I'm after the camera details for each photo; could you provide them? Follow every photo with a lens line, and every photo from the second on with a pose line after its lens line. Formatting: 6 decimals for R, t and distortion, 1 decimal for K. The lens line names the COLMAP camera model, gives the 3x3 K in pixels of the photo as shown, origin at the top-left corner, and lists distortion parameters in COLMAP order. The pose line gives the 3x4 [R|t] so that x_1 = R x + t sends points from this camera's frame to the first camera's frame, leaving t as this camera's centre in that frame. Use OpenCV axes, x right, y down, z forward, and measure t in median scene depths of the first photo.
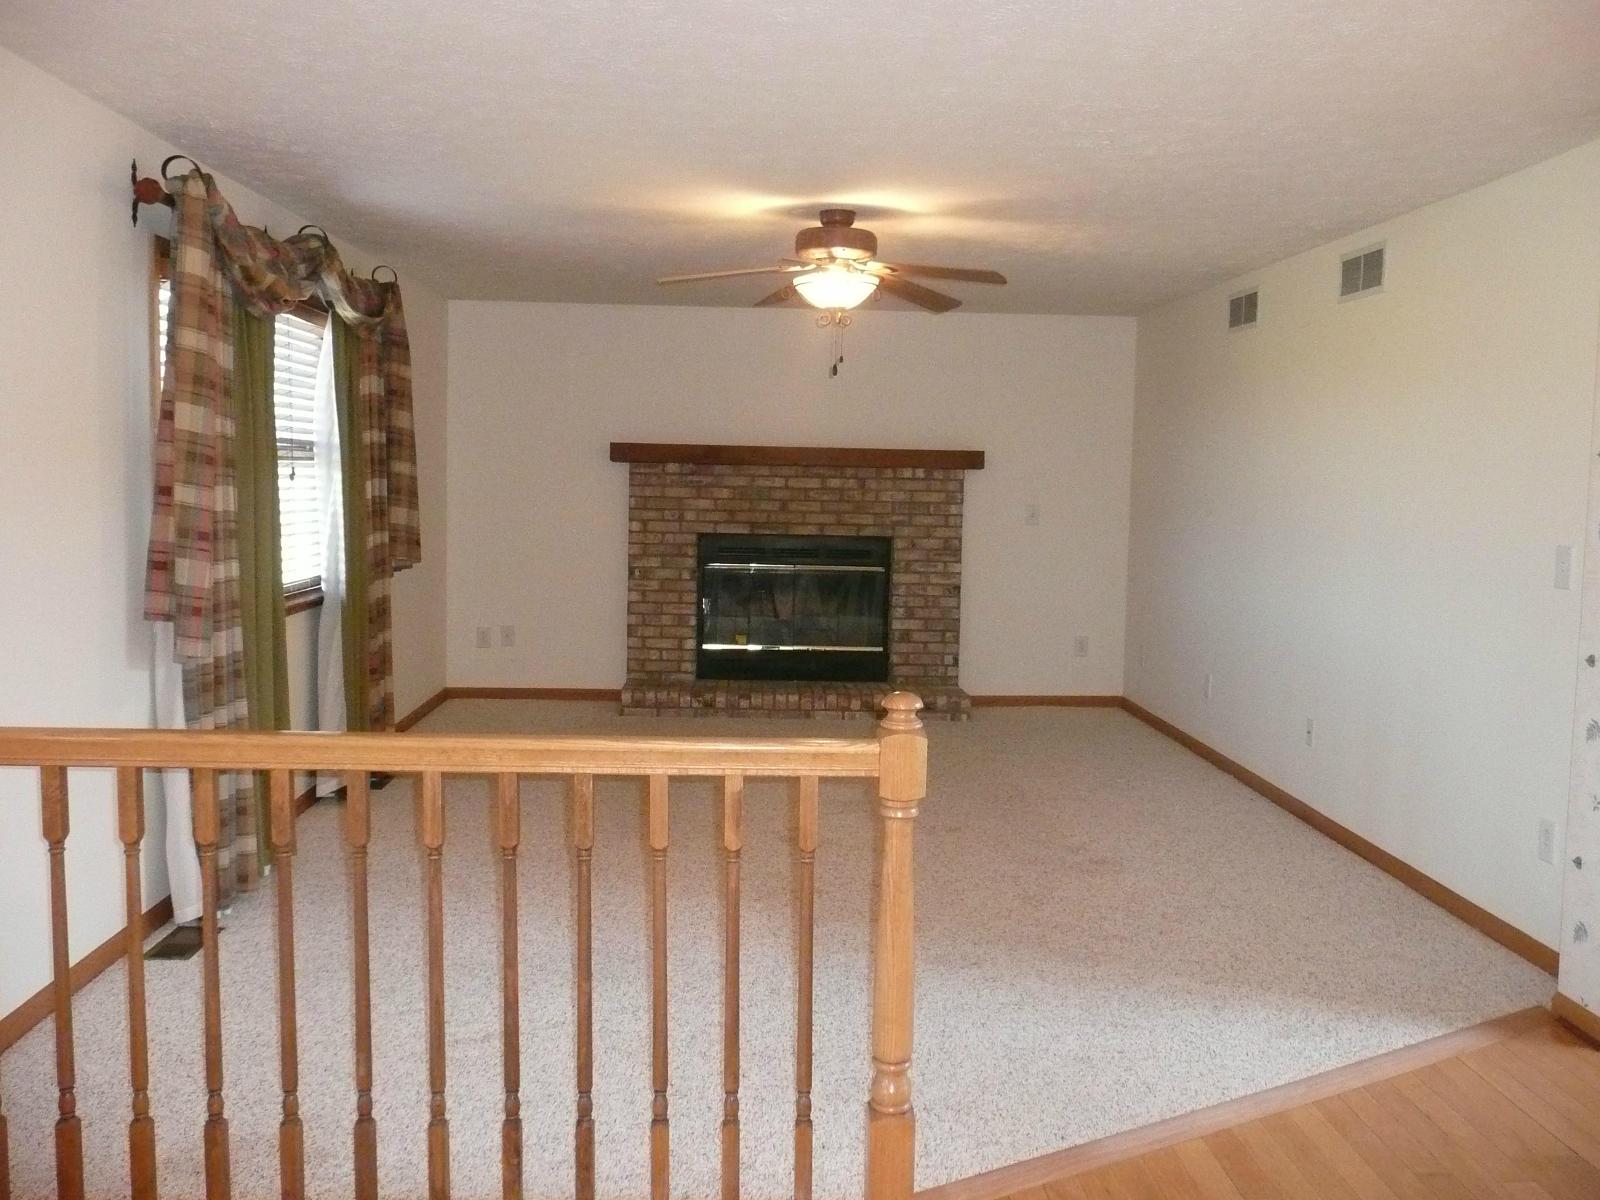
lens RADIAL K [[1340.2, 0, 800.0], [0, 1340.2, 600.0], [0, 0, 1]] dist [-0.045350, 0.077273]
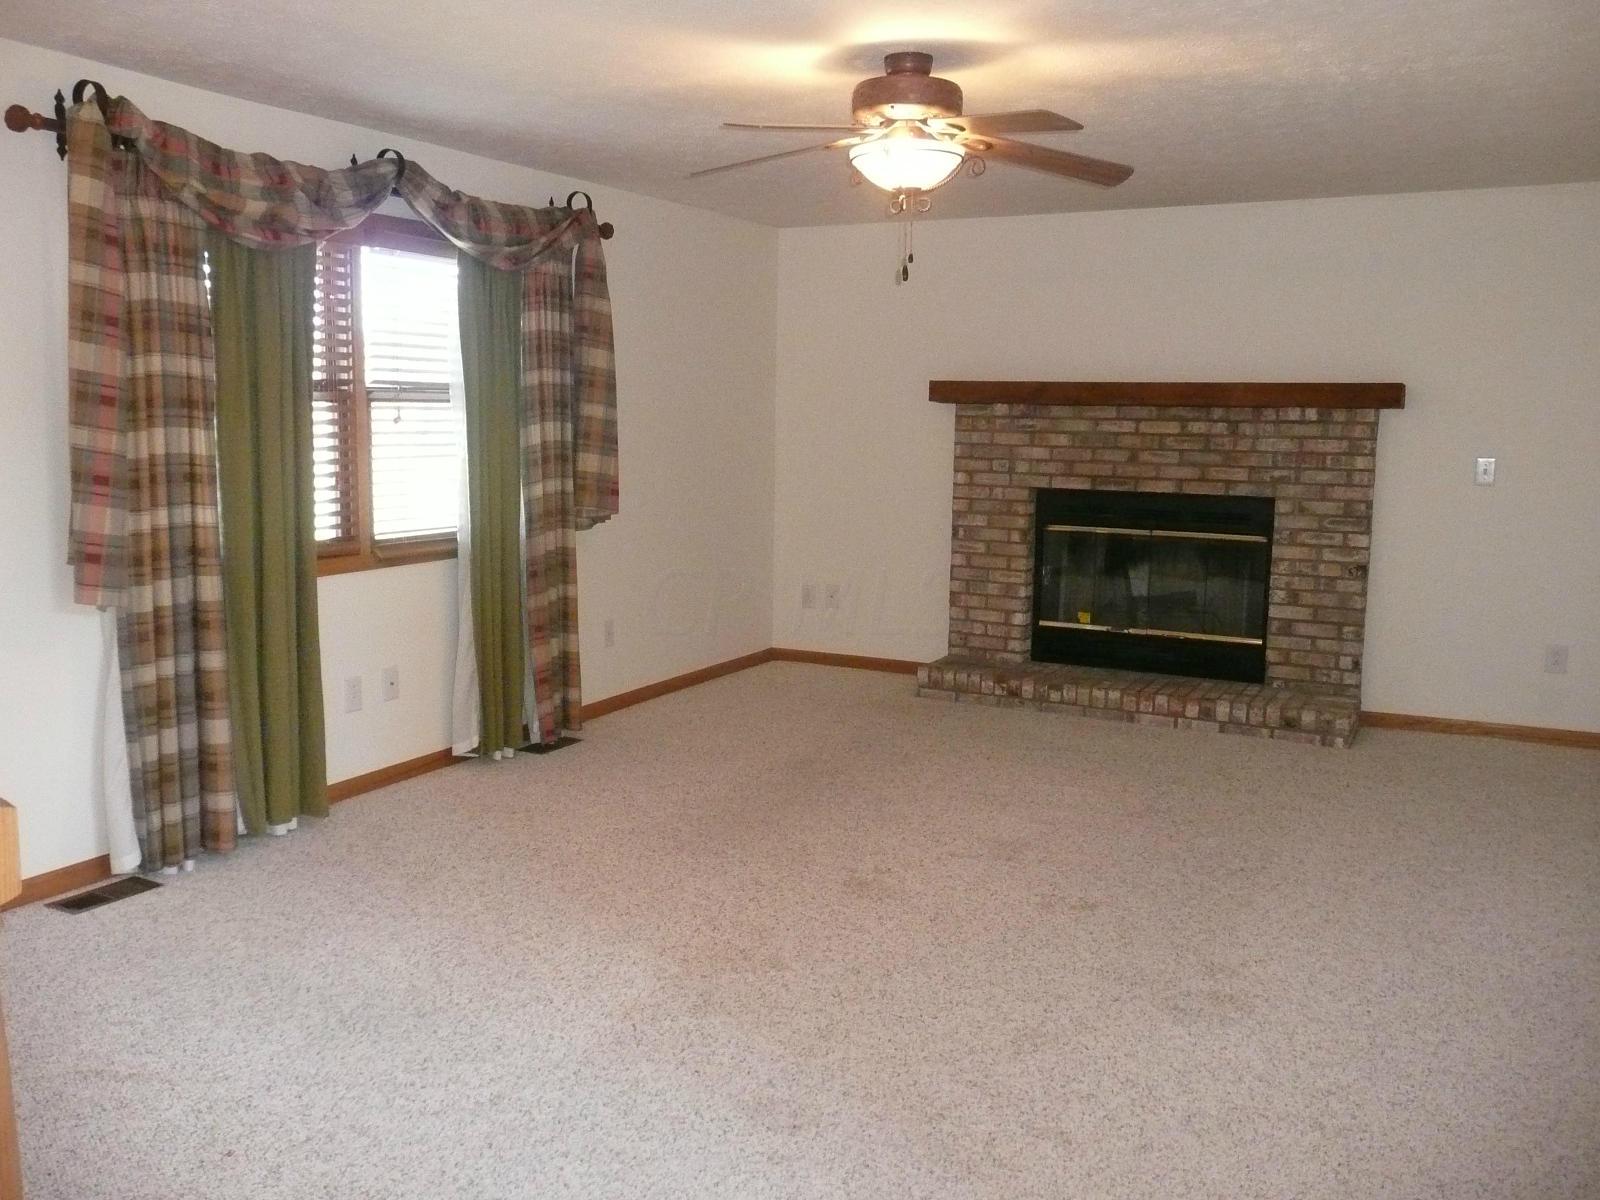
lens RADIAL K [[1350.9, 0, 795.8], [0, 1350.9, 589.0], [0, 0, 1]] dist [-0.015866, 0.008580]
pose [[0.868608, 0.056347, -0.492285, 0.215994], [-0.041629, 0.998299, 0.040814, -0.015025], [0.493747, -0.014958, 0.869477, 0.191807]]
